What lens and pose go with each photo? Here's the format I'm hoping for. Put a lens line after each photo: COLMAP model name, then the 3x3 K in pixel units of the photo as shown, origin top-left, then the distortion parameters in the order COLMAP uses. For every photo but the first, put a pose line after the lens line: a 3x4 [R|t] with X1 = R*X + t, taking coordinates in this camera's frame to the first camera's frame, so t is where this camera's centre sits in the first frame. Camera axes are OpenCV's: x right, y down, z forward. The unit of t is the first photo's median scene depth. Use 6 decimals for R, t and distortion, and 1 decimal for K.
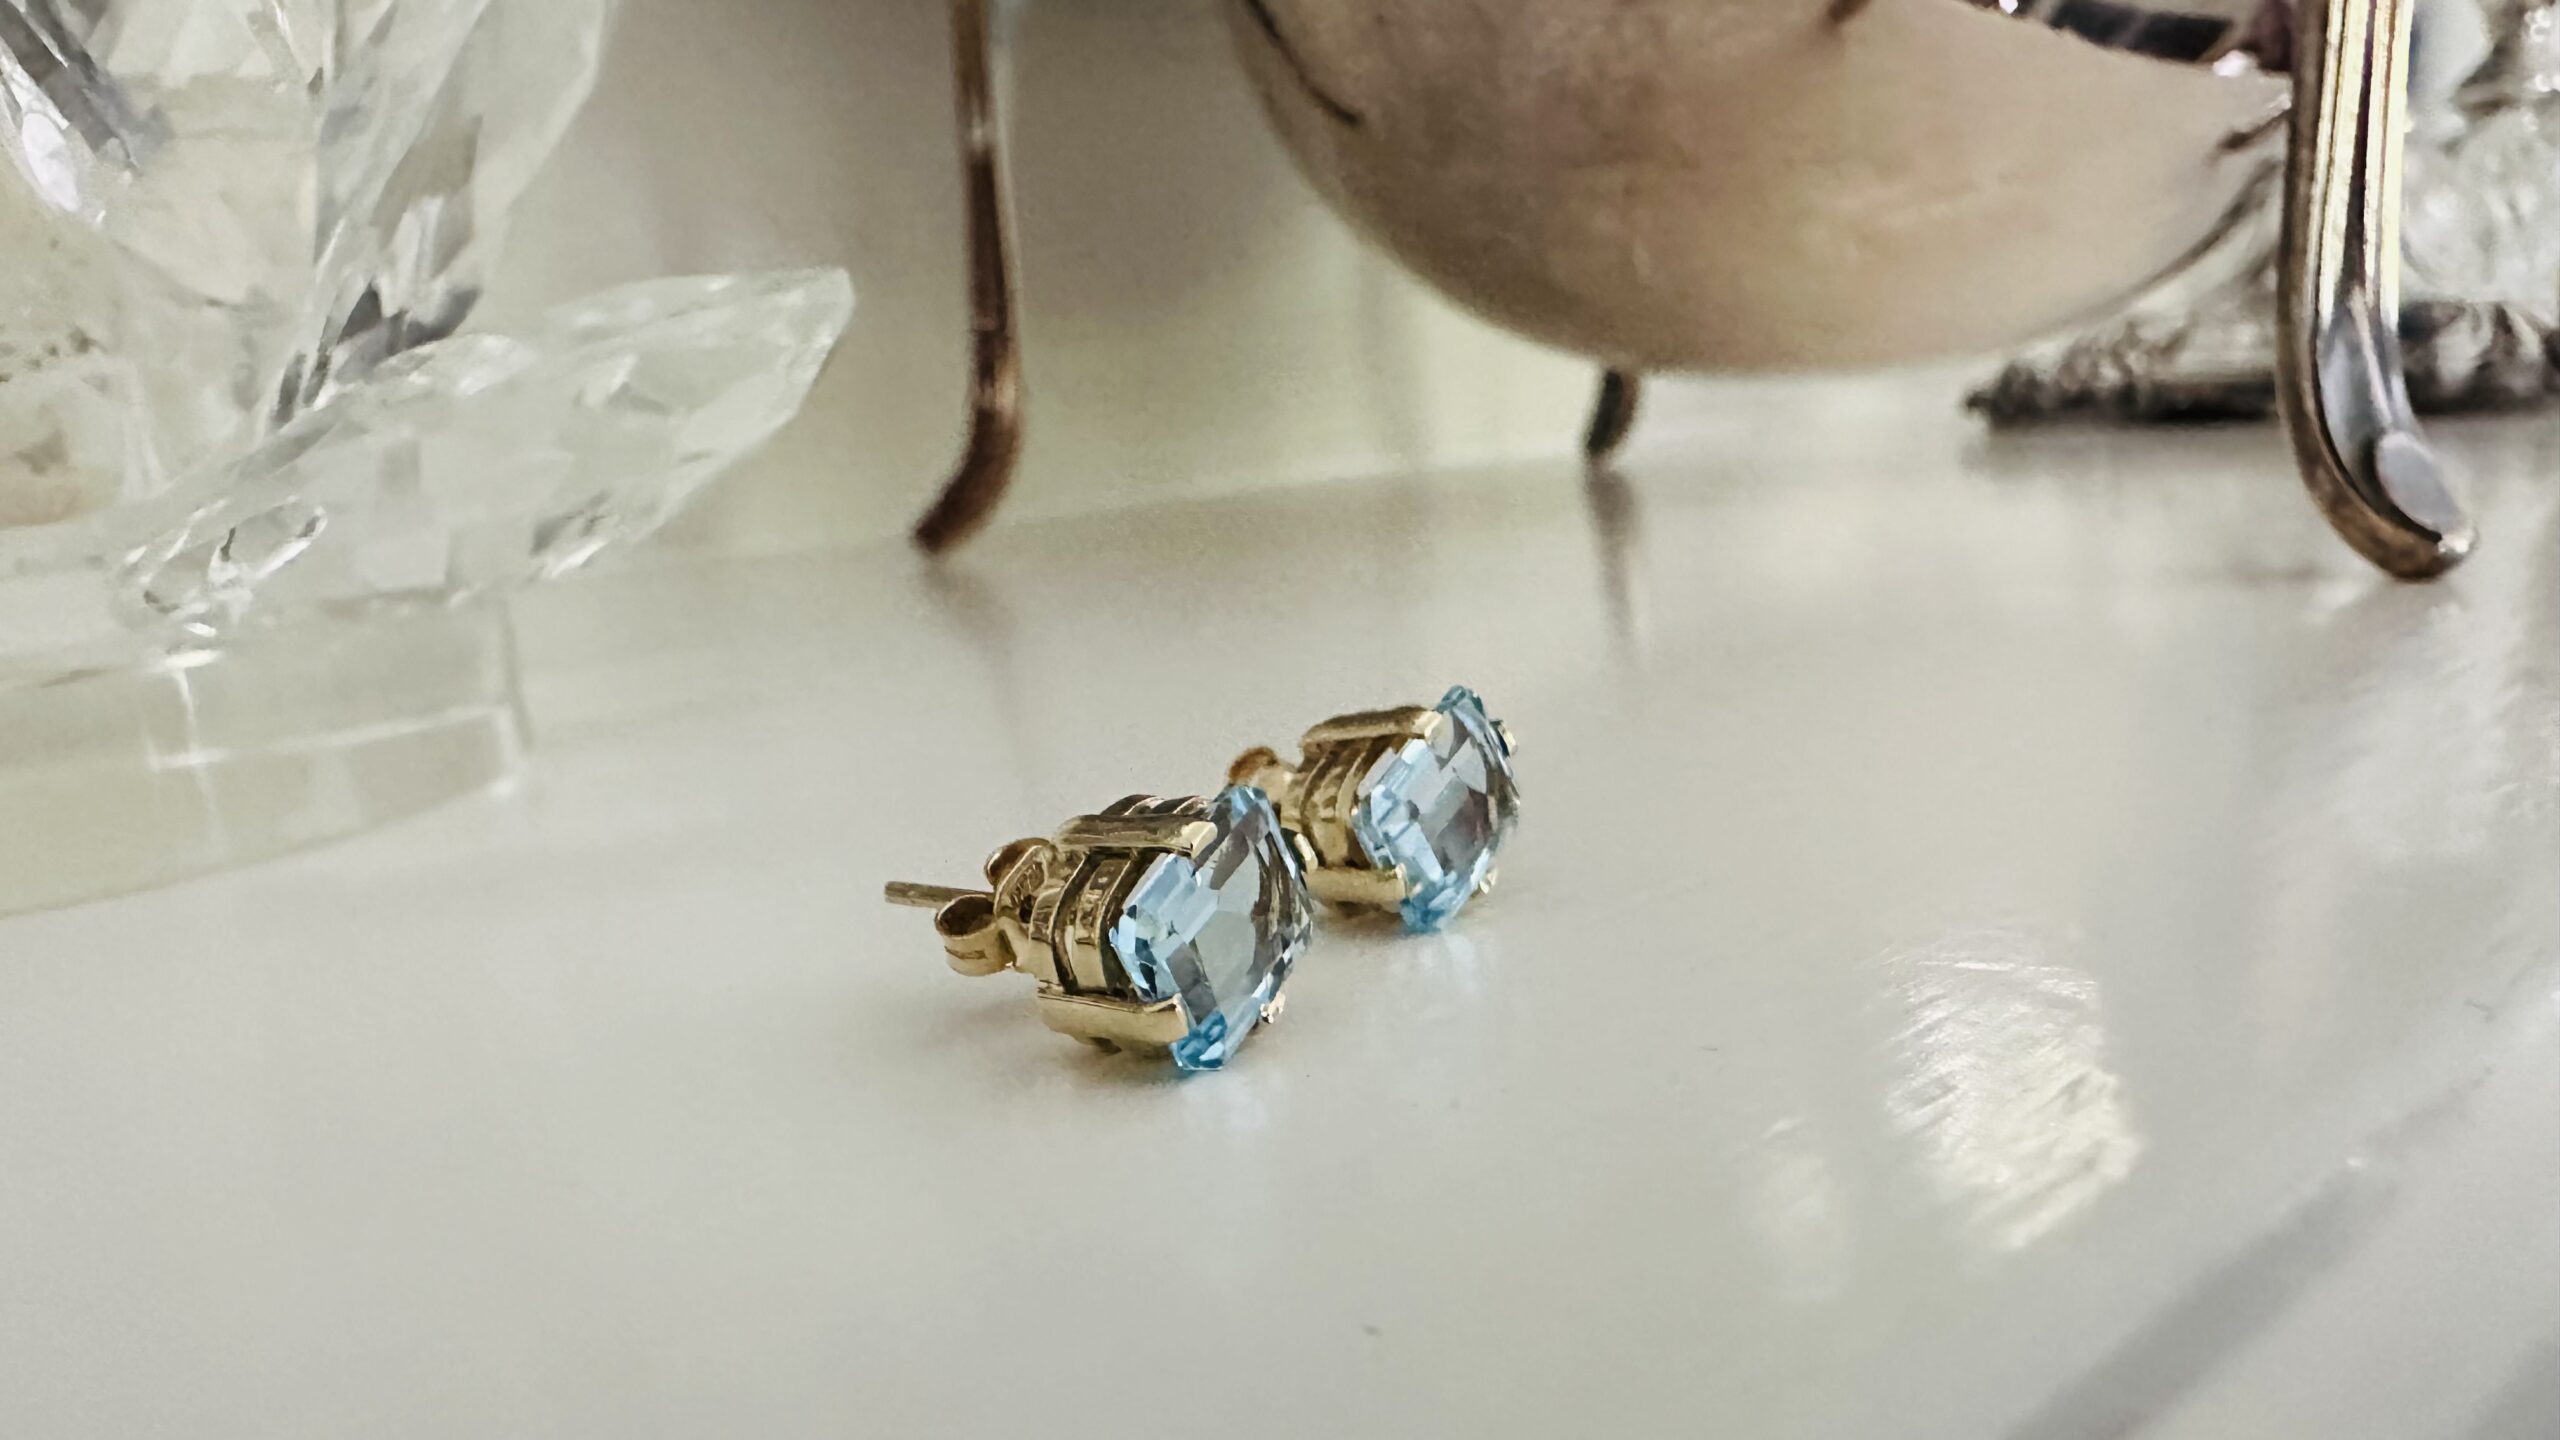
lens RADIAL K [[1888.9, 0, 1207.2], [0, 1888.9, 720.0], [0, 0, 1]] dist [-0.003882, 0.000087]
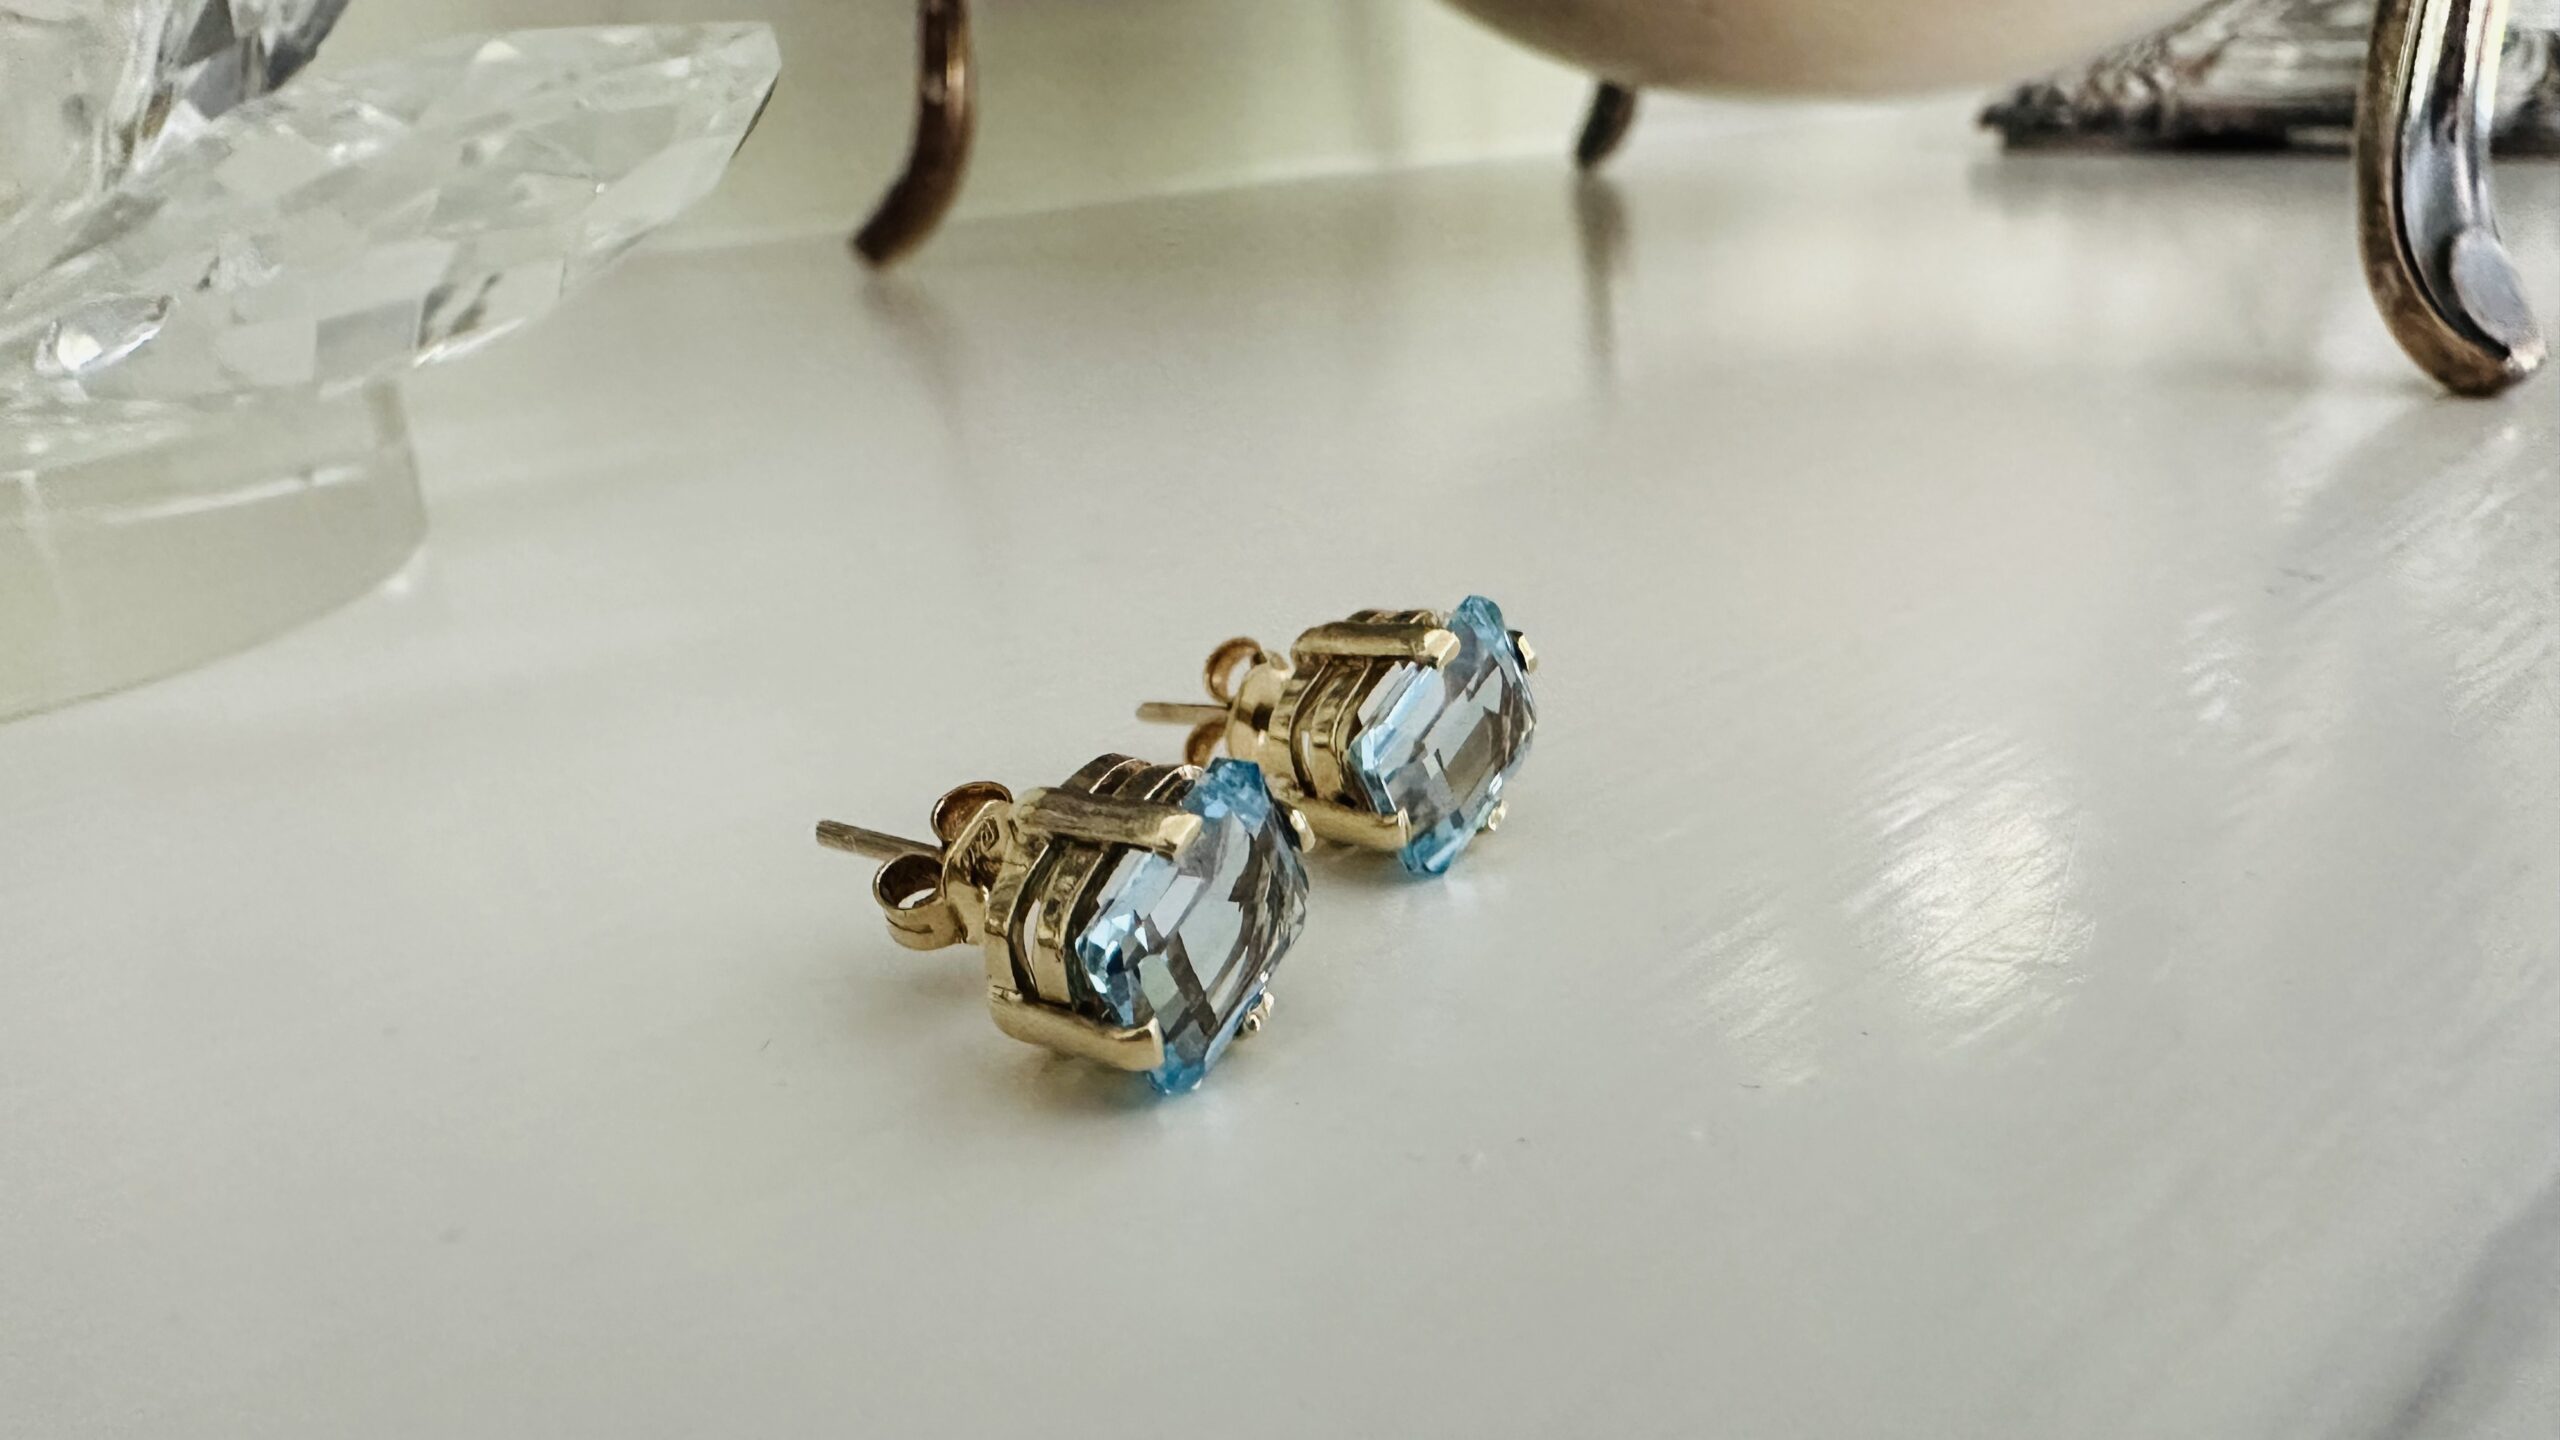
lens RADIAL K [[1888.9, 0, 1207.2], [0, 1888.9, 720.0], [0, 0, 1]] dist [-0.003882, 0.000087]
pose [[0.999075, 0.028560, 0.032144, -0.017261], [-0.033871, 0.983244, 0.179121, -0.109902], [-0.026490, -0.180044, 0.983302, 0.127333]]
